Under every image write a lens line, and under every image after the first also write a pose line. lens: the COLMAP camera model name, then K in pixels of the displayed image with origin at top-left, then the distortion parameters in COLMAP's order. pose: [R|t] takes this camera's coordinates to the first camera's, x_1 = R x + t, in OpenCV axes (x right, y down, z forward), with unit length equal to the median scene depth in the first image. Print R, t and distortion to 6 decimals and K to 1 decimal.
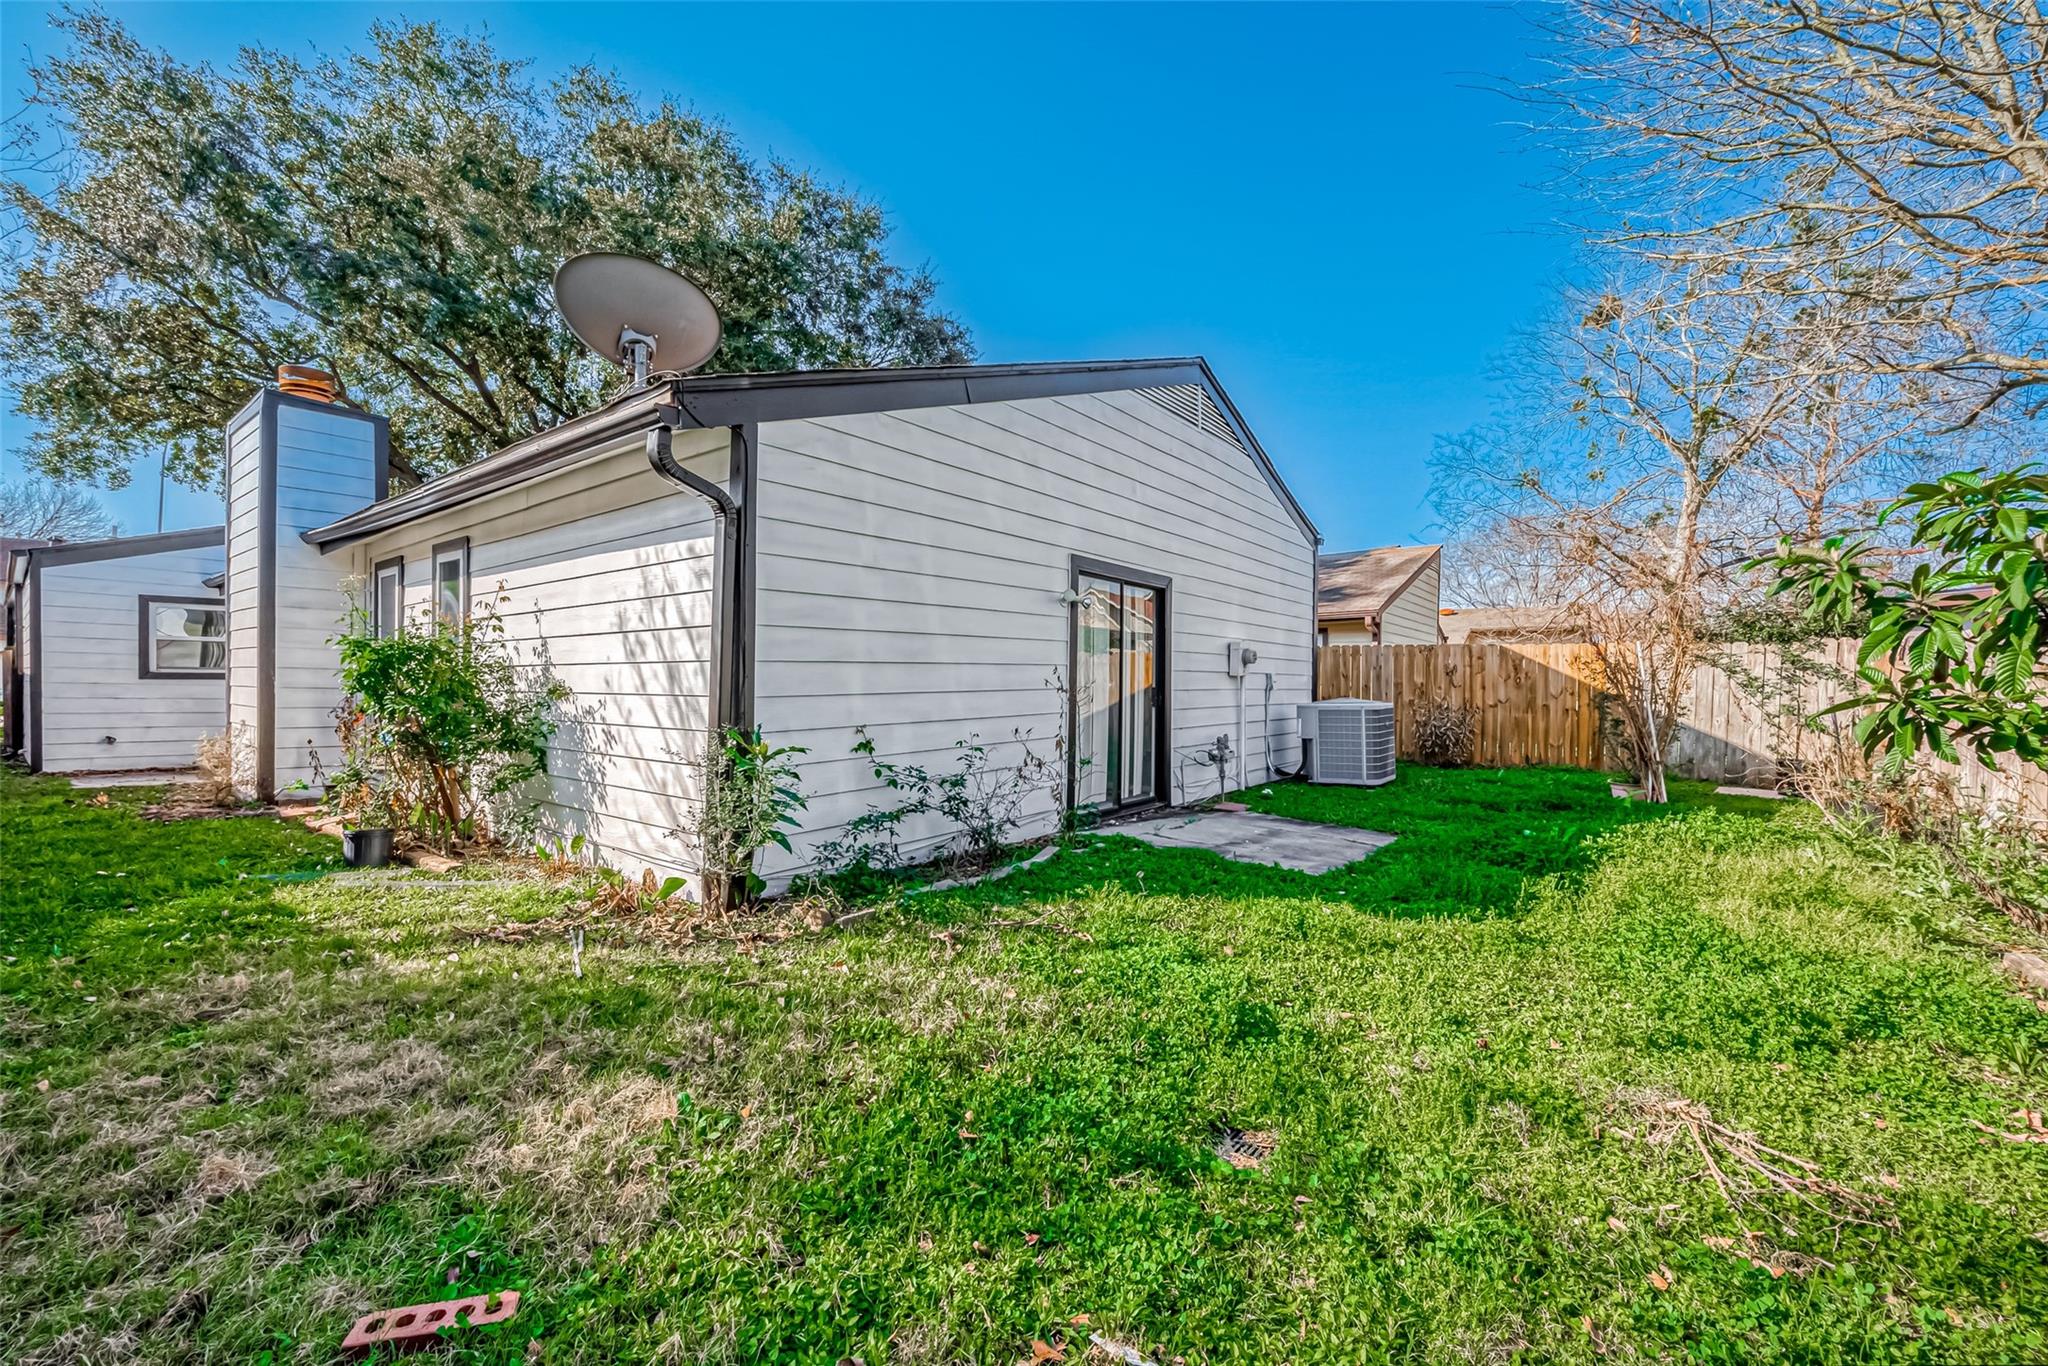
lens RADIAL K [[803.2, 0, 1018.9], [0, 803.2, 677.6], [0, 0, 1]] dist [-0.001700, -0.000132]
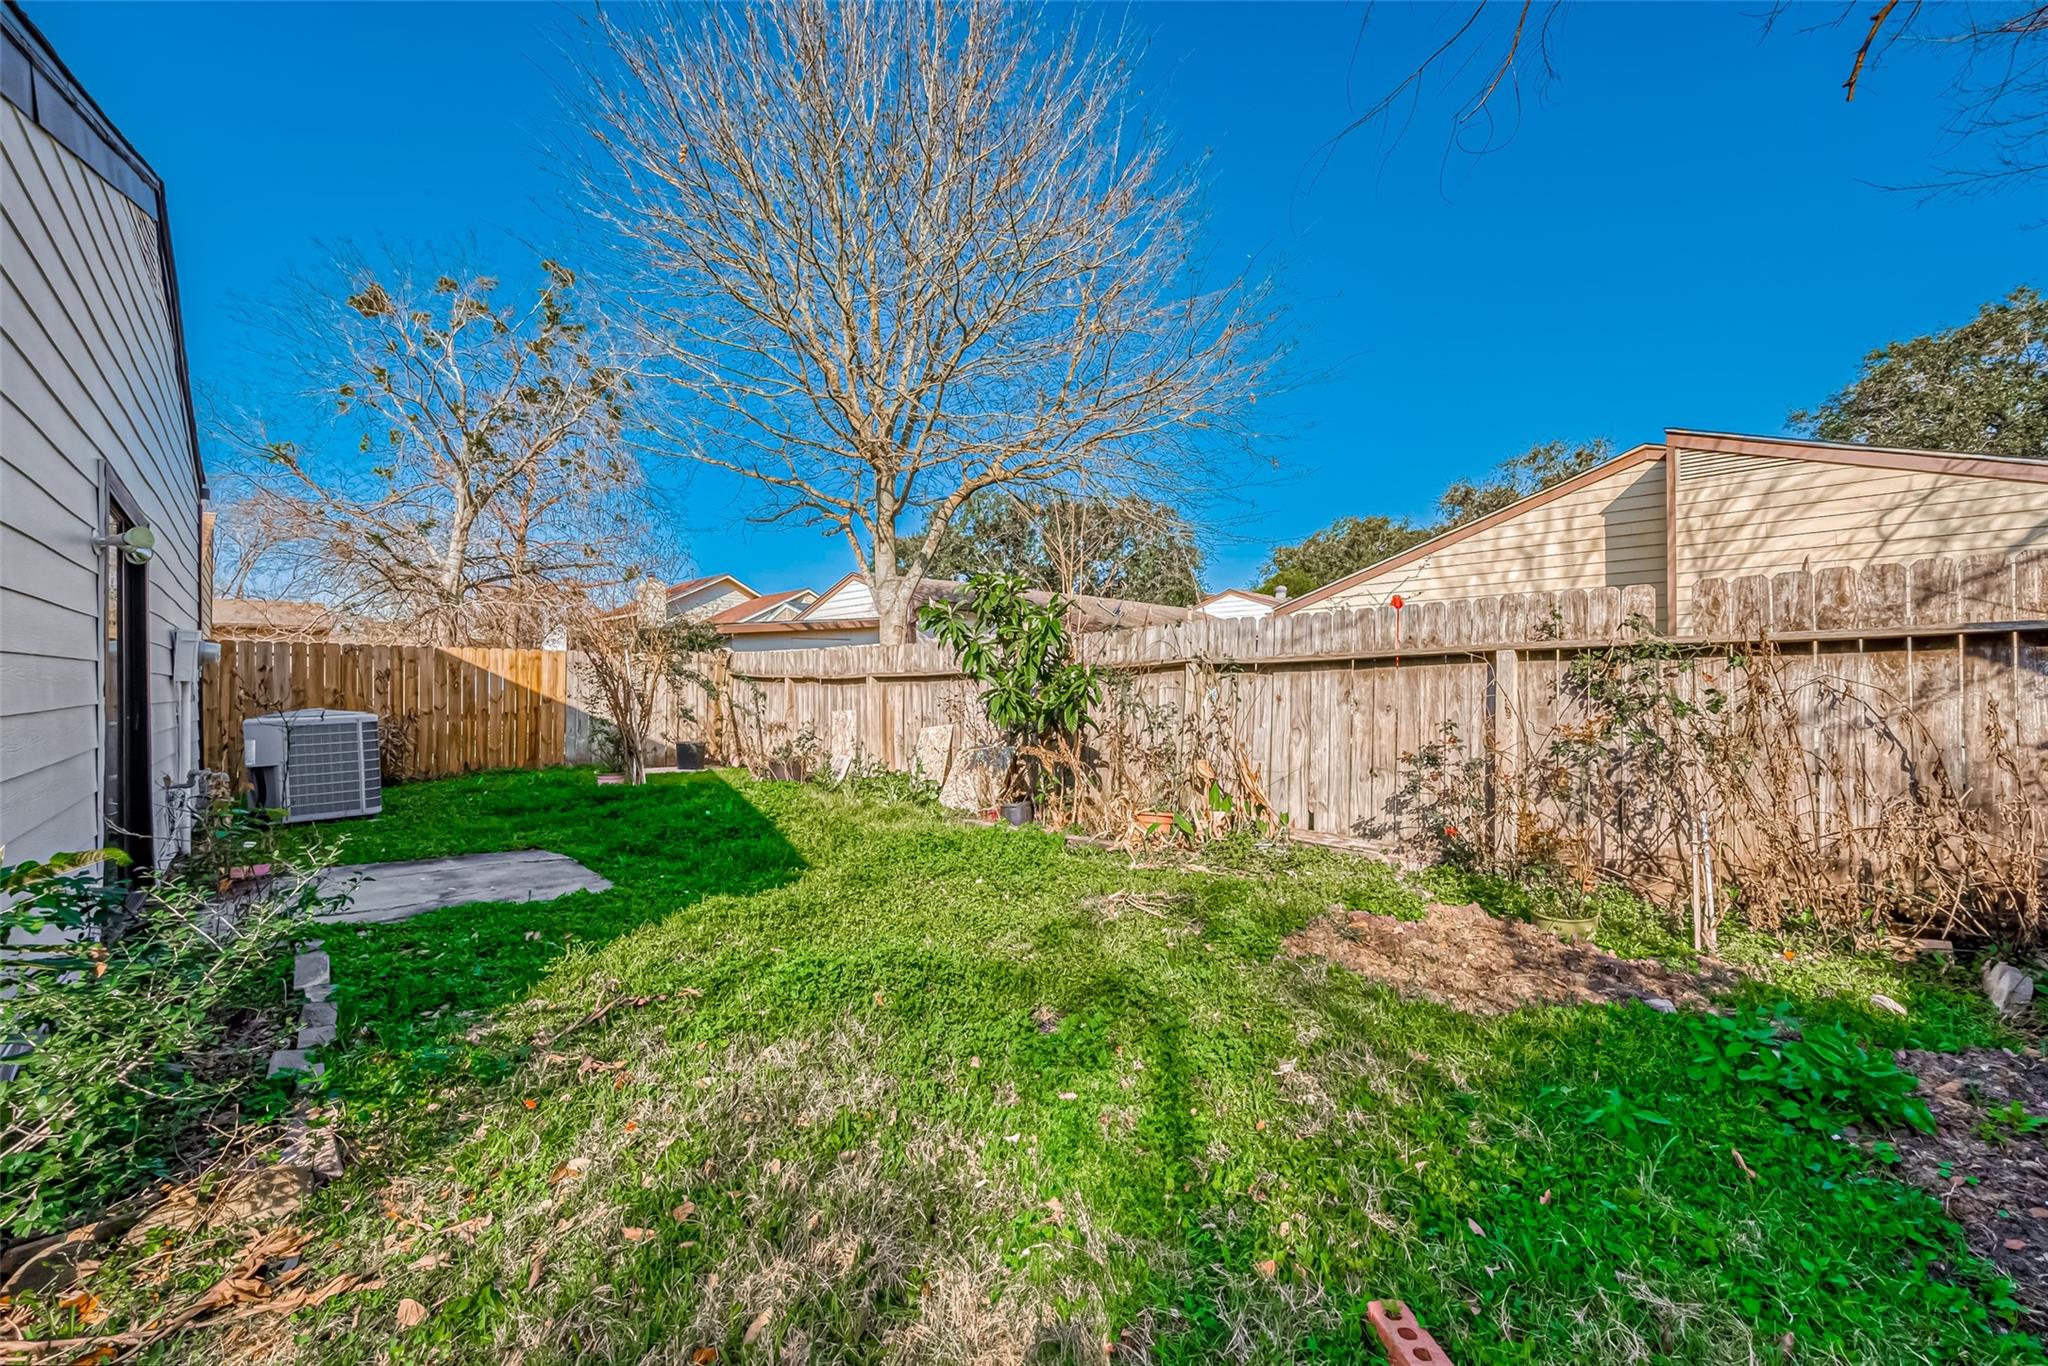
lens RADIAL K [[803.2, 0, 1018.9], [0, 803.2, 677.6], [0, 0, 1]] dist [-0.001700, -0.000132]
pose [[0.164463, -0.002140, 0.986381, -0.590900], [0.005485, 0.999984, 0.001255, -0.006943], [-0.986368, 0.005204, 0.164472, 0.433490]]
